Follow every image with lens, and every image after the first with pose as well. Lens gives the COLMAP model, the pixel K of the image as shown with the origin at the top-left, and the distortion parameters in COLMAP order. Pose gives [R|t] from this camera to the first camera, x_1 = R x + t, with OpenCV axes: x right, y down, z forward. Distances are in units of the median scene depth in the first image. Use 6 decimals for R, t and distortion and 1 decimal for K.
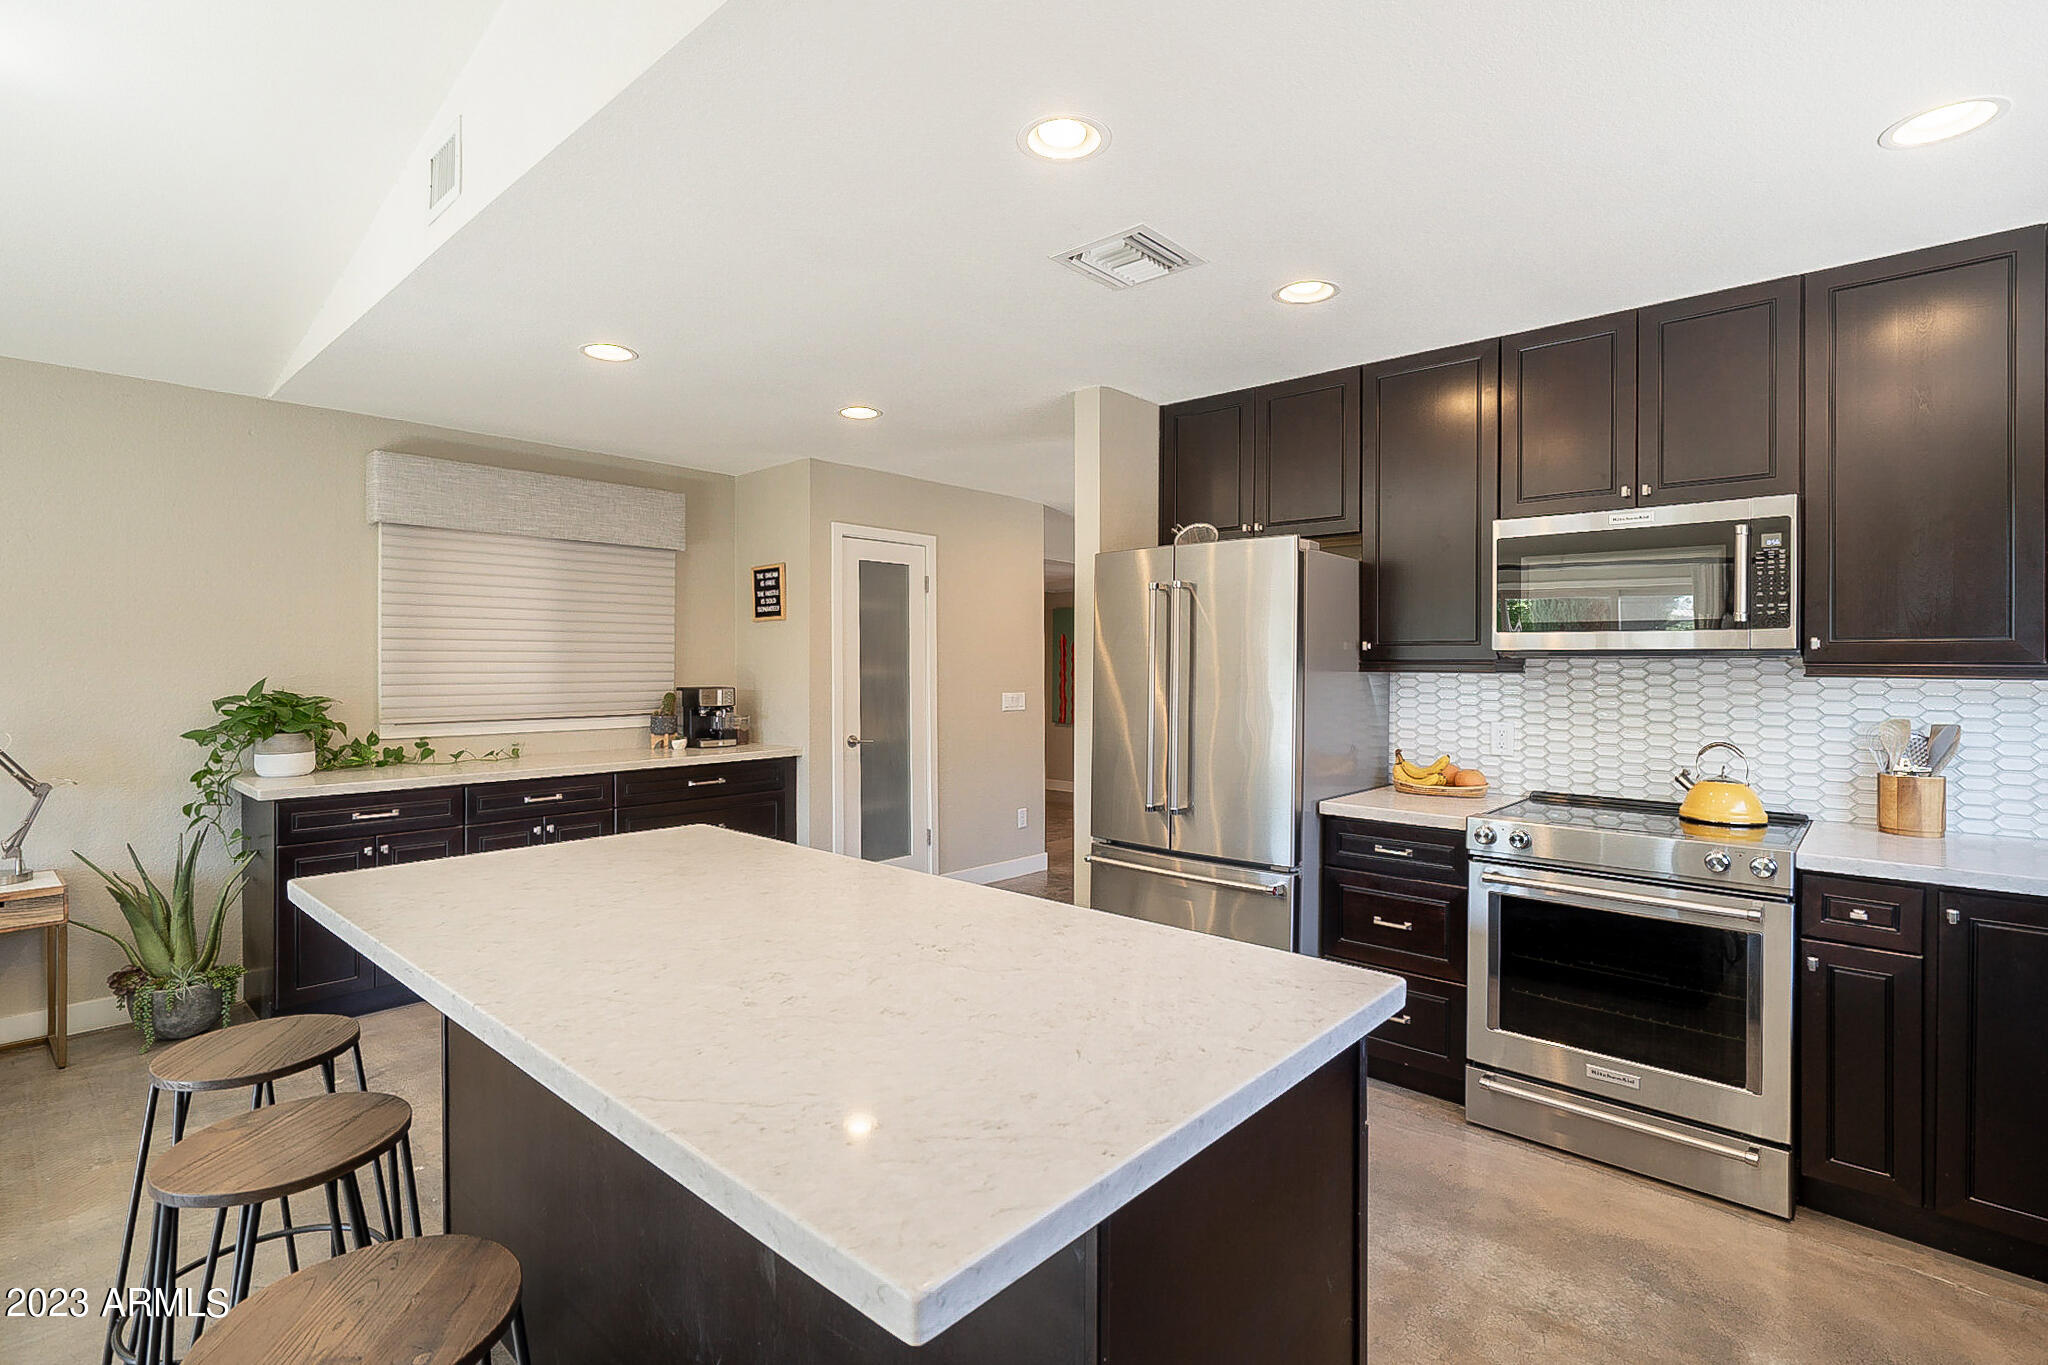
lens RADIAL K [[955.5, 0, 1032.4], [0, 955.5, 663.8], [0, 0, 1]] dist [-0.002555, -0.000144]
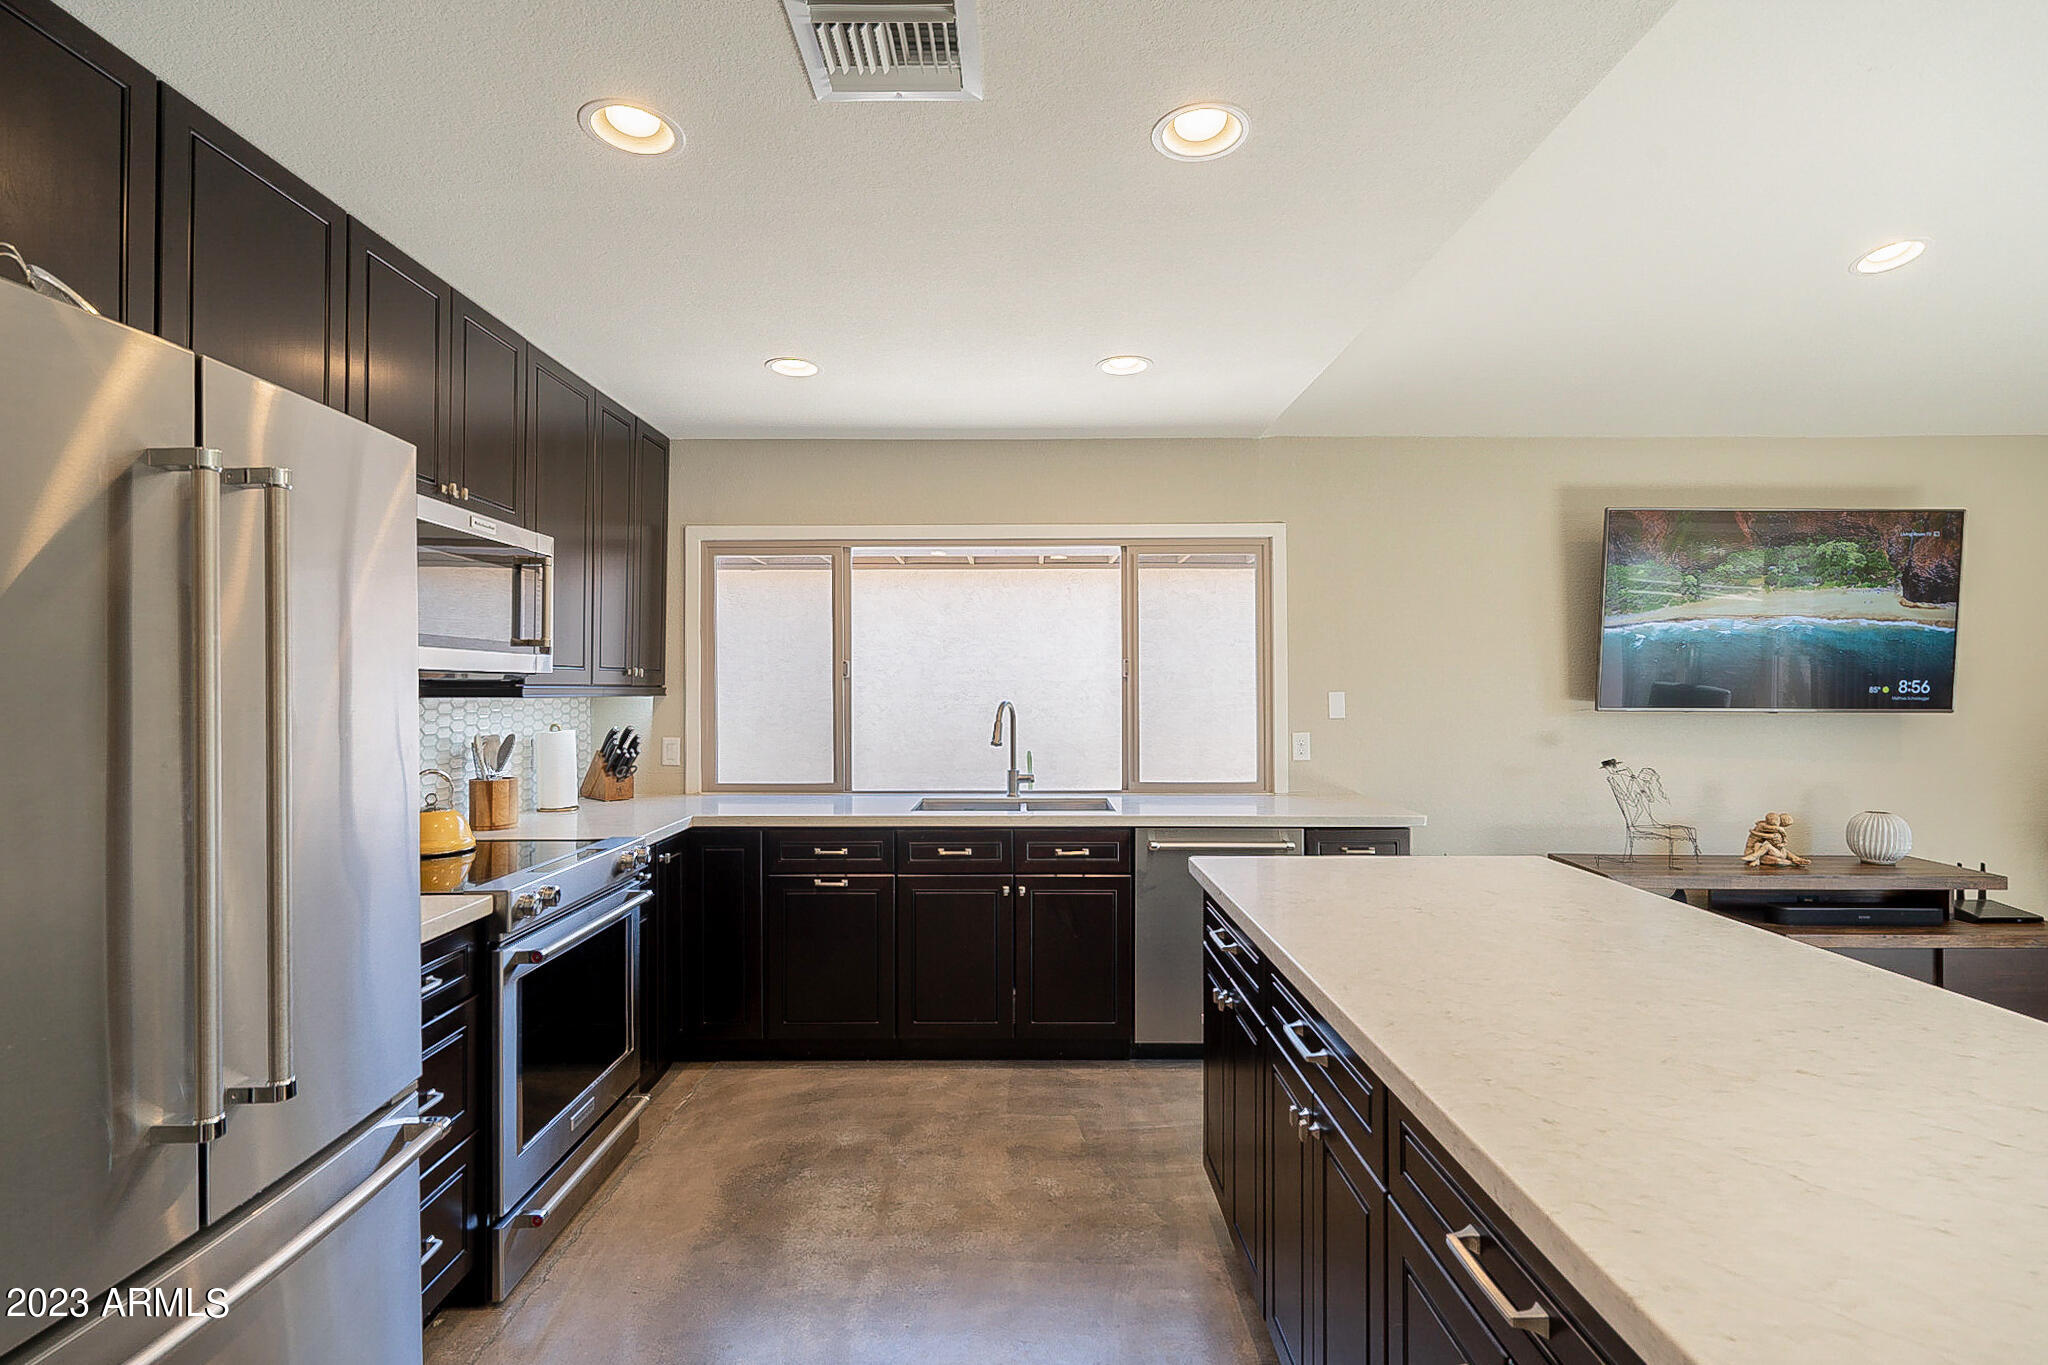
lens RADIAL K [[943.2, 0, 1017.5], [0, 943.2, 672.4], [0, 0, 1]] dist [-0.004452, 0.000617]
pose [[-0.666776, 0.008266, 0.745212, -0.276458], [0.000055, 0.999939, -0.011043, -0.002347], [-0.745258, -0.007323, -0.666736, 0.909428]]
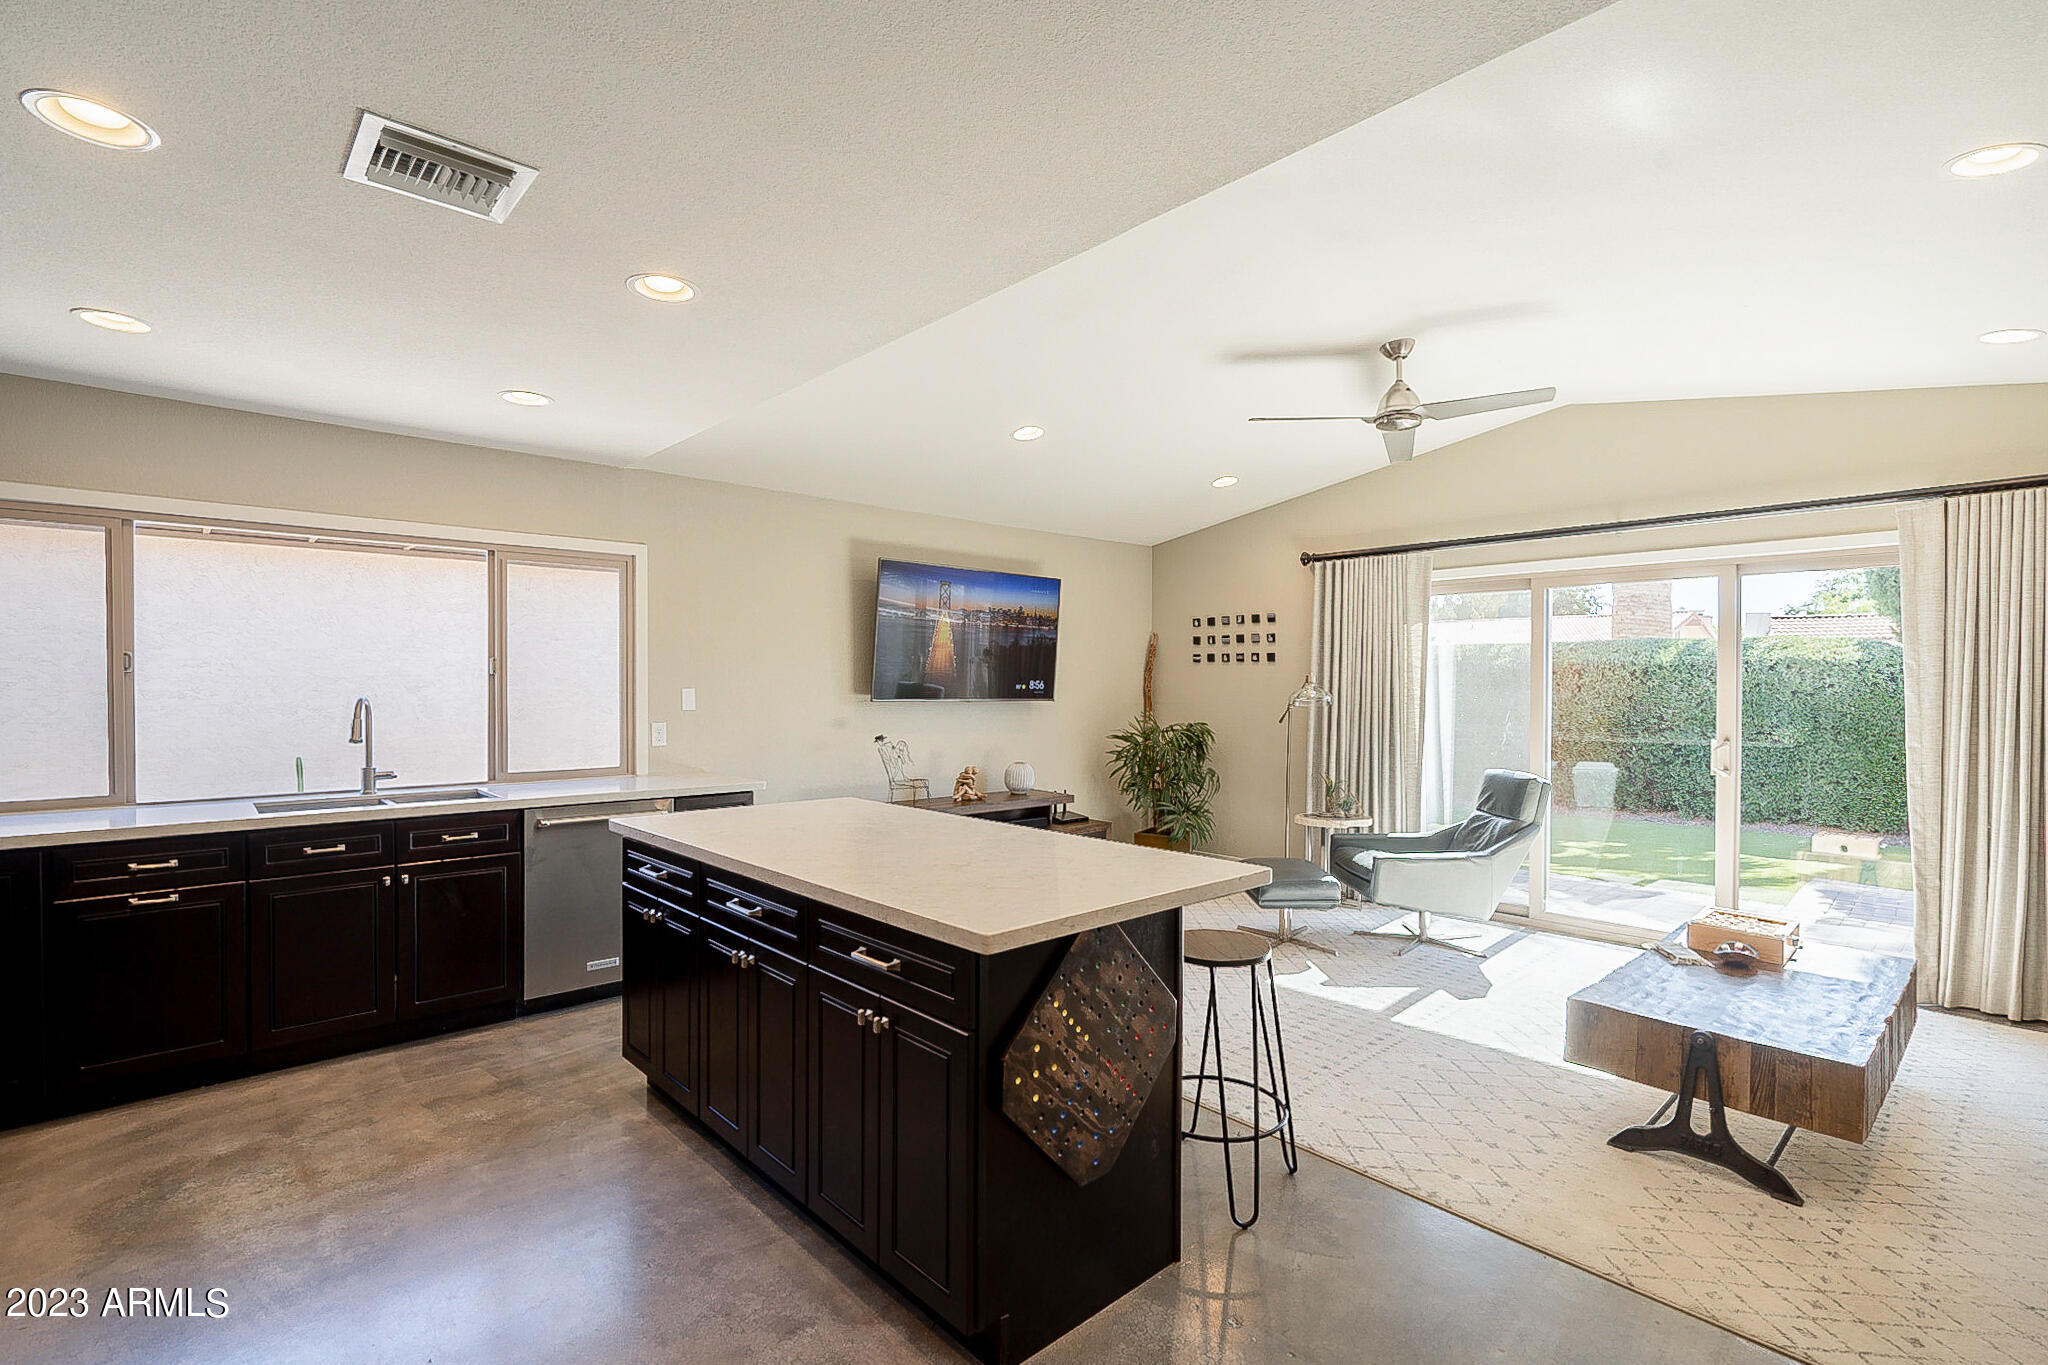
lens RADIAL K [[942.8, 0, 1032.1], [0, 942.8, 684.2], [0, 0, 1]] dist [-0.001816, 0.000247]
pose [[-0.995737, -0.005456, 0.092076, -0.310925], [-0.005316, 0.999984, 0.001770, -0.002244], [-0.092084, 0.001273, -0.995750, 1.174769]]
